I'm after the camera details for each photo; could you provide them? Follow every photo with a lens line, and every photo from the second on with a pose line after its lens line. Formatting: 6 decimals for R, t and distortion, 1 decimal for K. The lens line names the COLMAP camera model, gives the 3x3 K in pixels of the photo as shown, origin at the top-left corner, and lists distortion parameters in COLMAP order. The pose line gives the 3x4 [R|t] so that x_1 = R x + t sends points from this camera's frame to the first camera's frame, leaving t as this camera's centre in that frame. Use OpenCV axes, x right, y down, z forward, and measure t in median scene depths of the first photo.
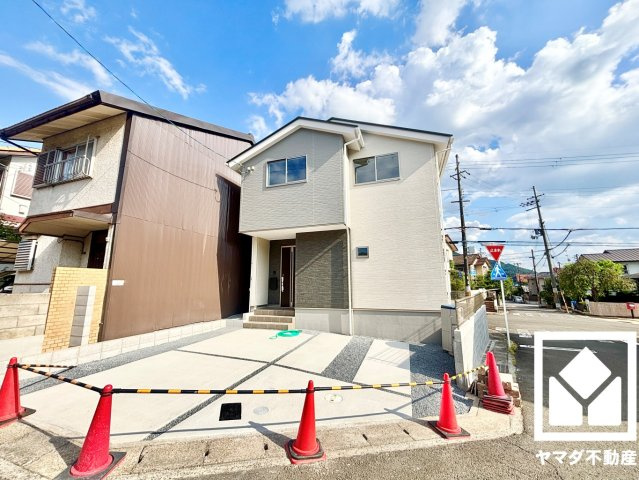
lens RADIAL K [[255.9, 0, 318.0], [0, 255.9, 238.7], [0, 0, 1]] dist [-0.001052, 0.000418]
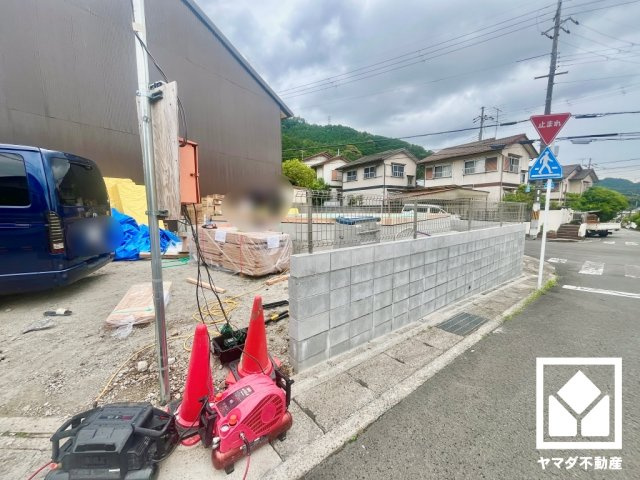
lens RADIAL K [[257.7, 0, 320.8], [0, 257.7, 238.2], [0, 0, 1]] dist [-0.001167, -0.000178]
pose [[0.970044, 0.027304, -0.241390, 0.390112], [0.042519, 0.959242, 0.279368, 0.113995], [0.239179, -0.281263, 0.929346, 0.329587]]
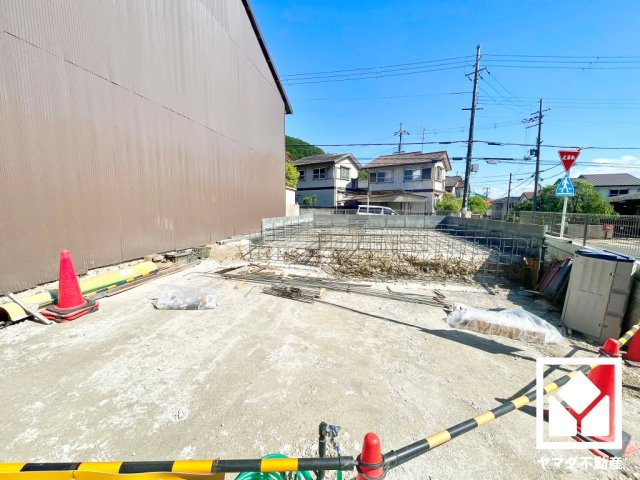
lens RADIAL K [[257.7, 0, 317.0], [0, 257.7, 237.9], [0, 0, 1]] dist [0.000298, -0.000368]
pose [[0.991854, -0.002671, 0.127355, -0.173392], [-0.034676, 0.956362, 0.290121, 0.085042], [-0.122572, -0.292173, 0.948478, 0.308875]]
